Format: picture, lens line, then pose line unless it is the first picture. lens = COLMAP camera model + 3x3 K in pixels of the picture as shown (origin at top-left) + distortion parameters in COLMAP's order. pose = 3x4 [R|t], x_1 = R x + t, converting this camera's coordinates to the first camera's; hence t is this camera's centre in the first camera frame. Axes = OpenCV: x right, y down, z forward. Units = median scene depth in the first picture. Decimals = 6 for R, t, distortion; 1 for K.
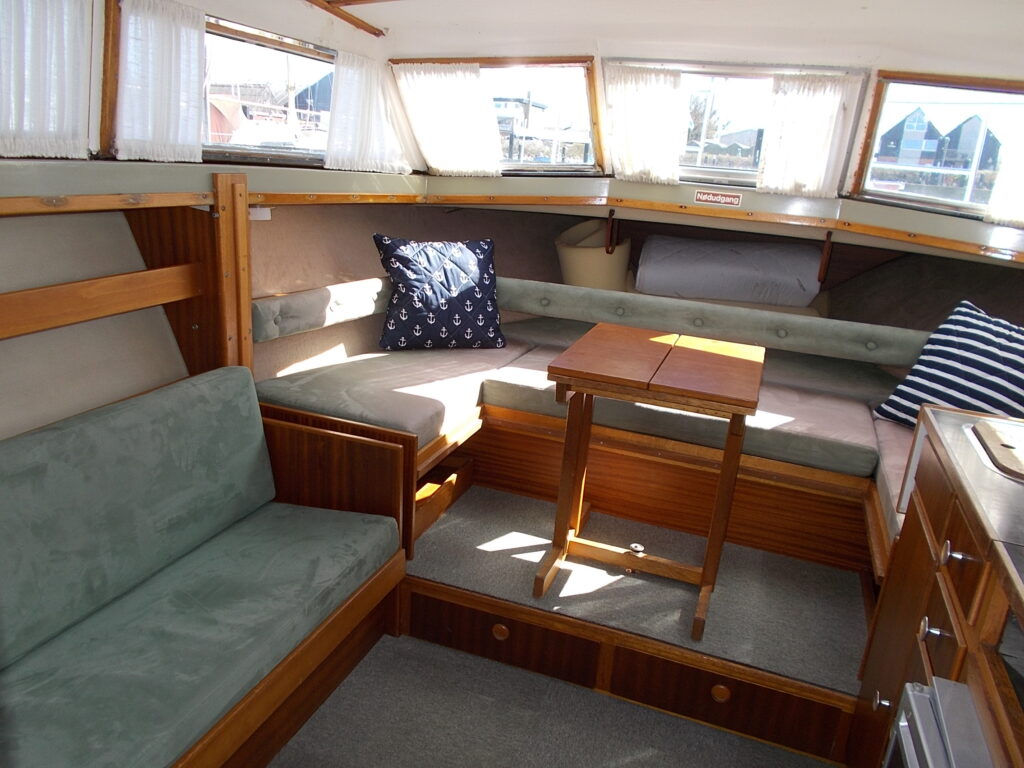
lens RADIAL K [[773.7, 0, 512.9], [0, 773.7, 402.9], [0, 0, 1]] dist [0.009128, 0.006003]
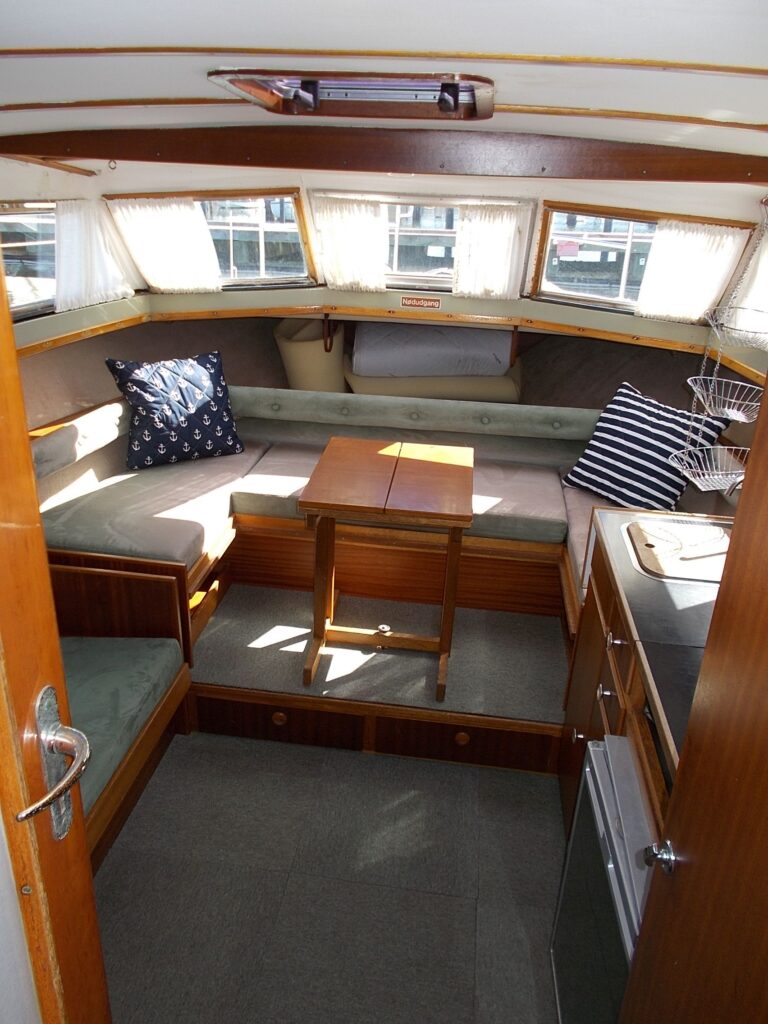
lens RADIAL K [[777.4, 0, 381.8], [0, 777.4, 499.5], [0, 0, 1]] dist [-0.006947, -0.005668]
pose [[0.975438, -0.116414, 0.186999, -0.040025], [0.096651, 0.989046, 0.111561, -0.129962], [-0.197938, -0.090747, 0.976005, -0.134060]]
